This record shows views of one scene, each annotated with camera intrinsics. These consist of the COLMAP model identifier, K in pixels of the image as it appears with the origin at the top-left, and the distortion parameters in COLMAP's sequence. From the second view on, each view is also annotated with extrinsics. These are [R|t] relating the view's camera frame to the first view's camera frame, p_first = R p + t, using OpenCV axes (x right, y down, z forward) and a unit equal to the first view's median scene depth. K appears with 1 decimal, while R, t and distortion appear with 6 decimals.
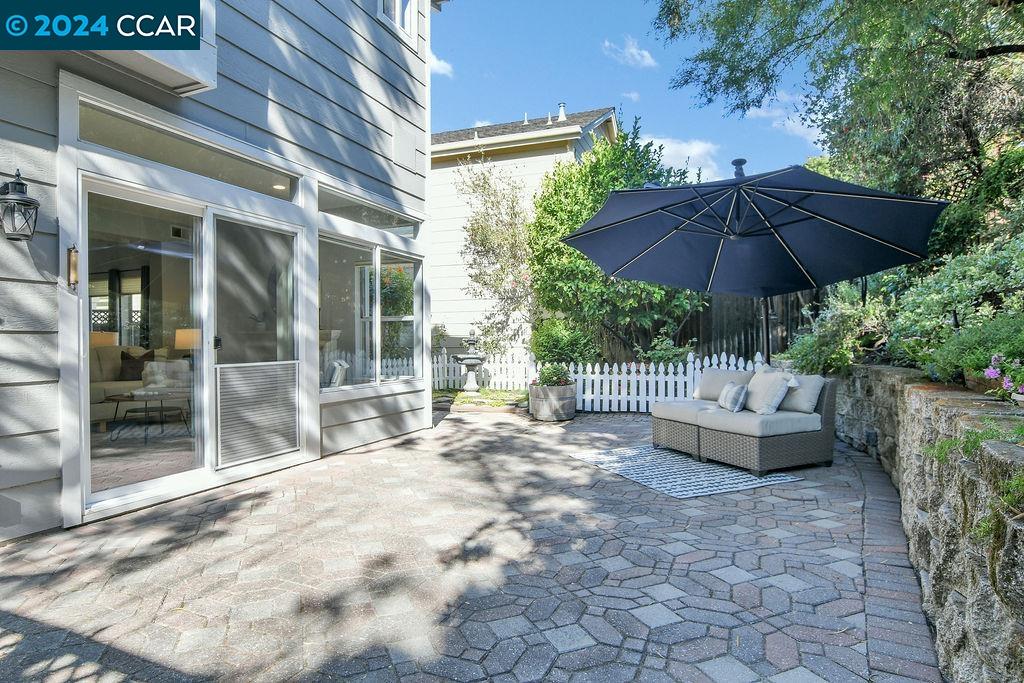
lens RADIAL K [[564.0, 0, 513.1], [0, 564.0, 346.2], [0, 0, 1]] dist [-0.031312, 0.004264]
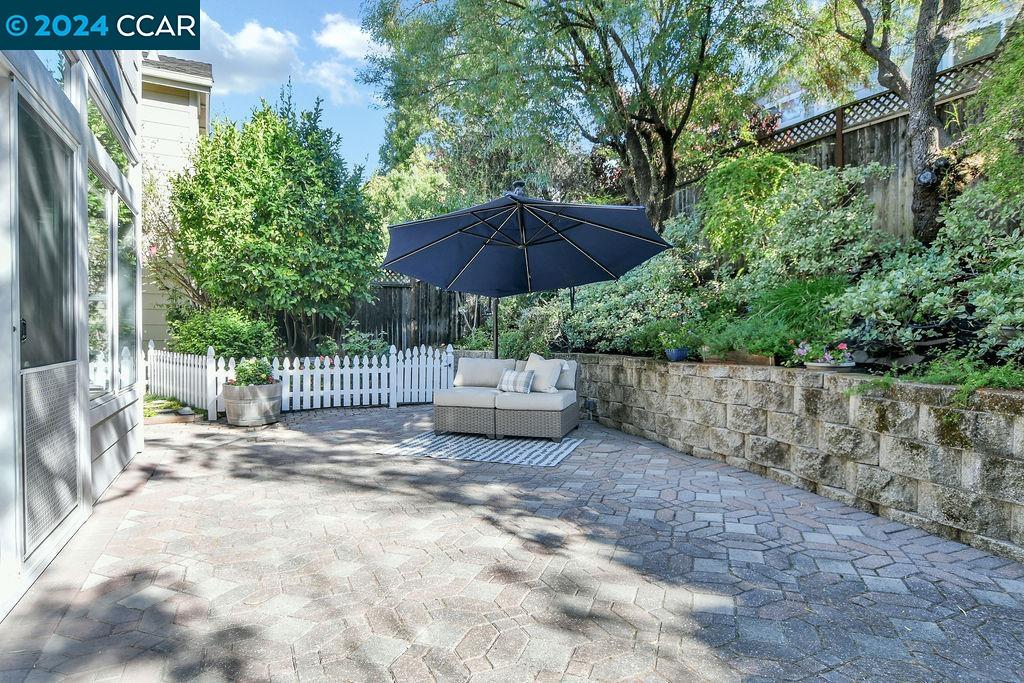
lens RADIAL K [[564.0, 0, 516.2], [0, 564.0, 345.5], [0, 0, 1]] dist [-0.031312, 0.004264]
pose [[0.649447, -0.007832, 0.760367, -0.332895], [0.000427, 0.999951, 0.009934, 0.001810], [-0.760407, -0.006127, 0.649418, 0.145247]]
